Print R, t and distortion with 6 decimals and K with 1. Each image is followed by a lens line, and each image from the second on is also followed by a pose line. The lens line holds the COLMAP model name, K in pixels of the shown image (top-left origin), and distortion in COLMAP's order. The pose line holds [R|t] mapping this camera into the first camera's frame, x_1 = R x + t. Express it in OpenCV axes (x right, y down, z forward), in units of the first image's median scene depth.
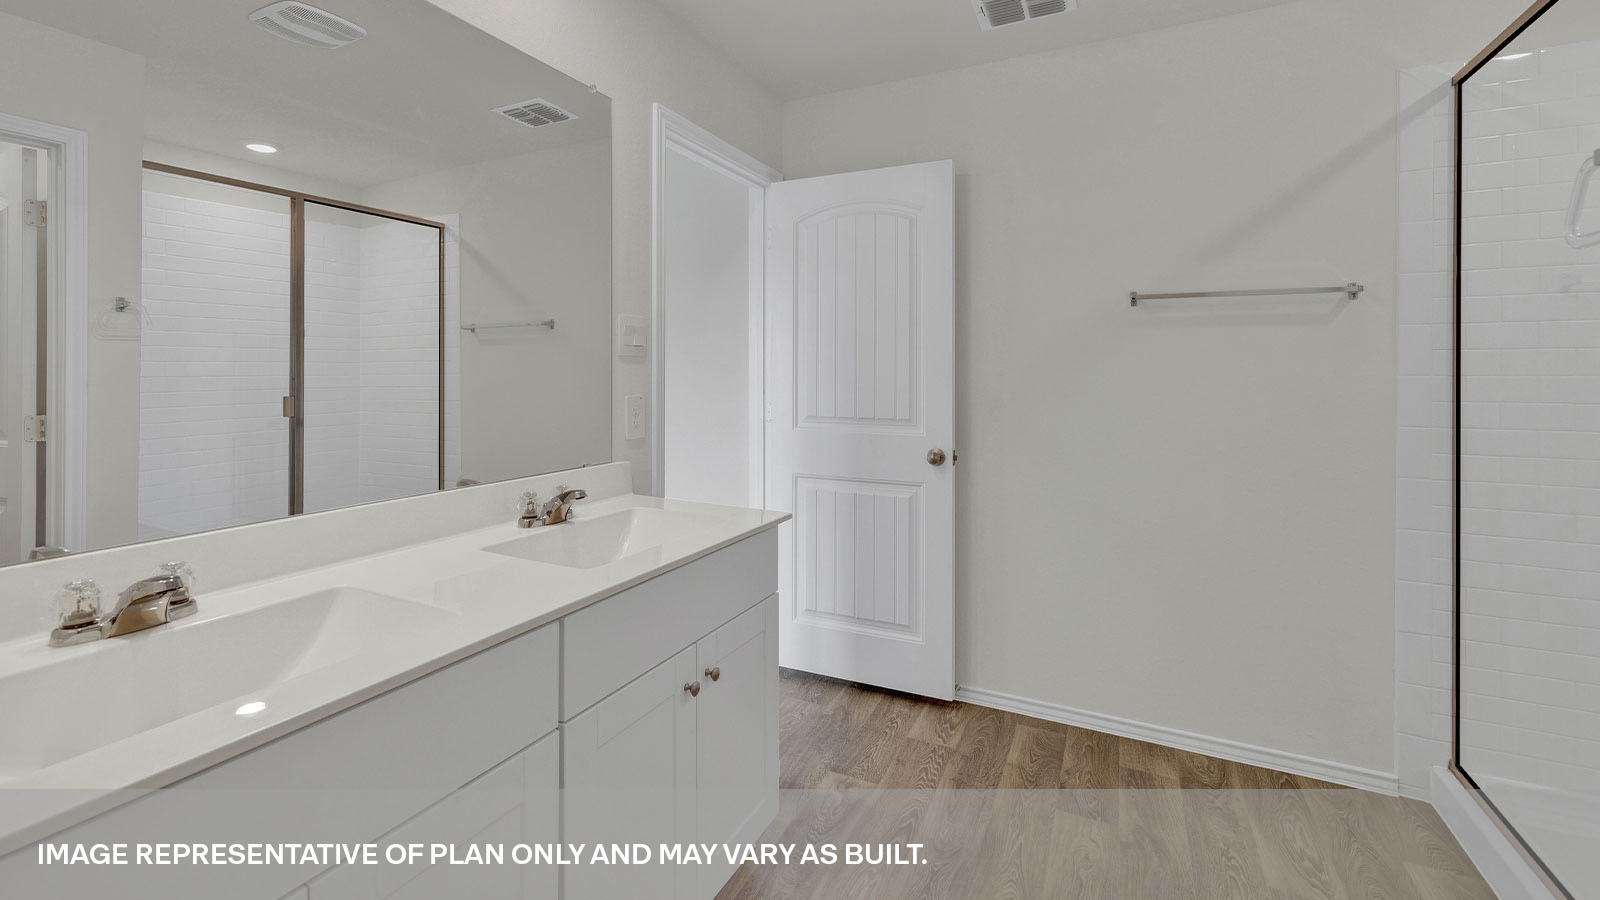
lens RADIAL K [[690.3, 0, 793.2], [0, 690.3, 377.2], [0, 0, 1]] dist [0.002211, 0.000715]
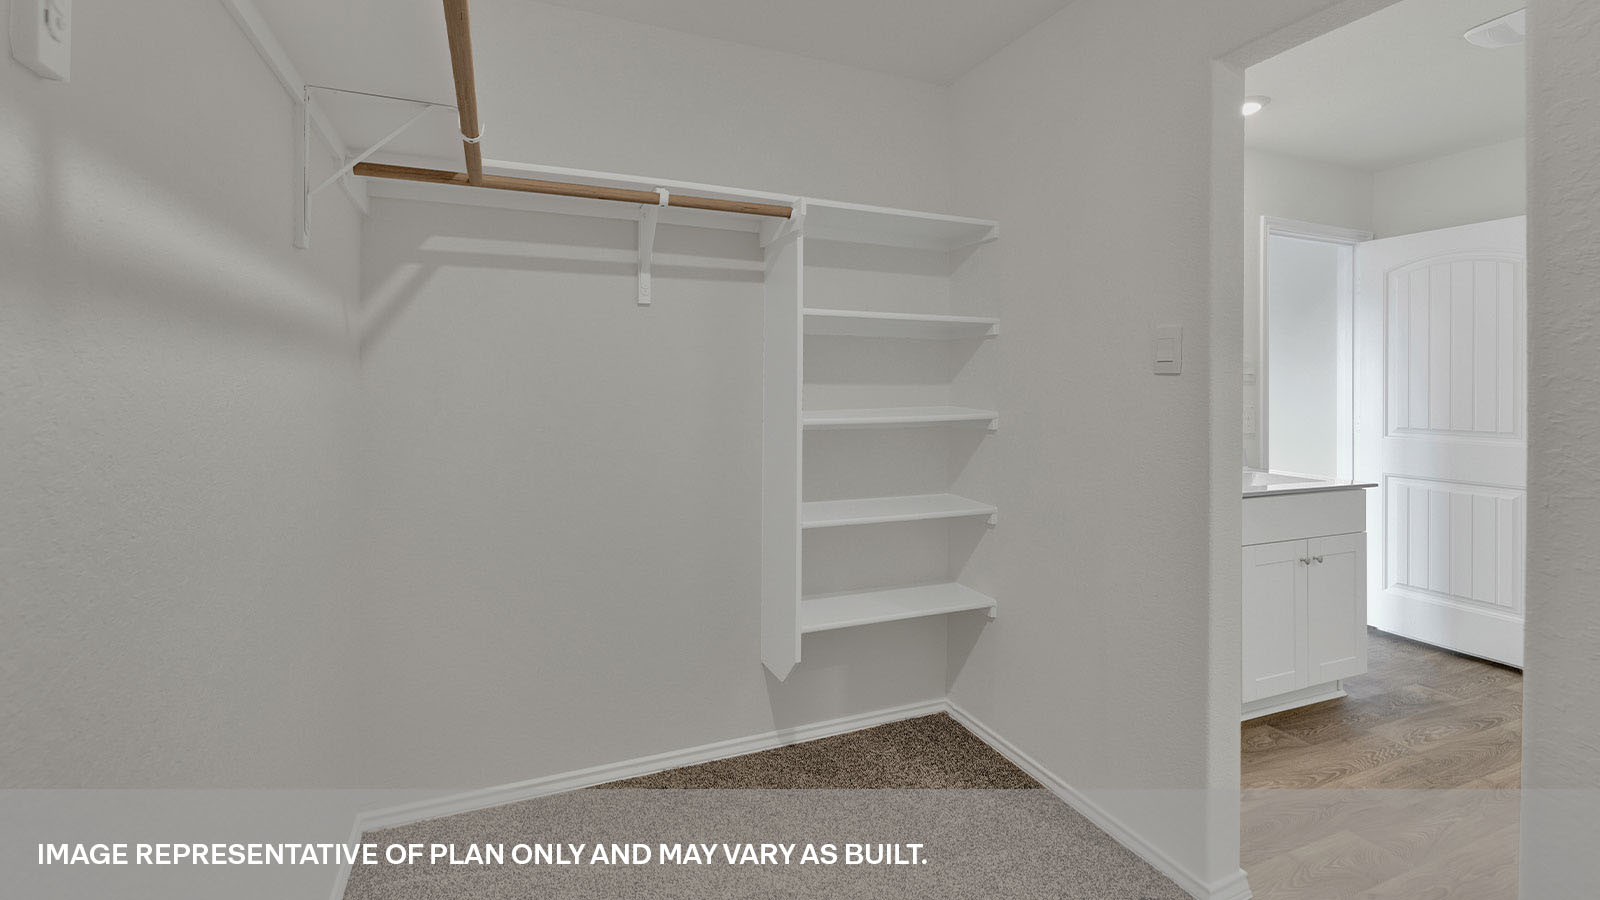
lens RADIAL K [[690.3, 0, 793.2], [0, 690.3, 377.2], [0, 0, 1]] dist [0.002211, 0.000715]
pose [[0.752056, -0.002164, -0.659096, 0.023089], [-0.011873, 0.999788, -0.016830, 0.000245], [0.658992, 0.020483, 0.751871, -0.678645]]
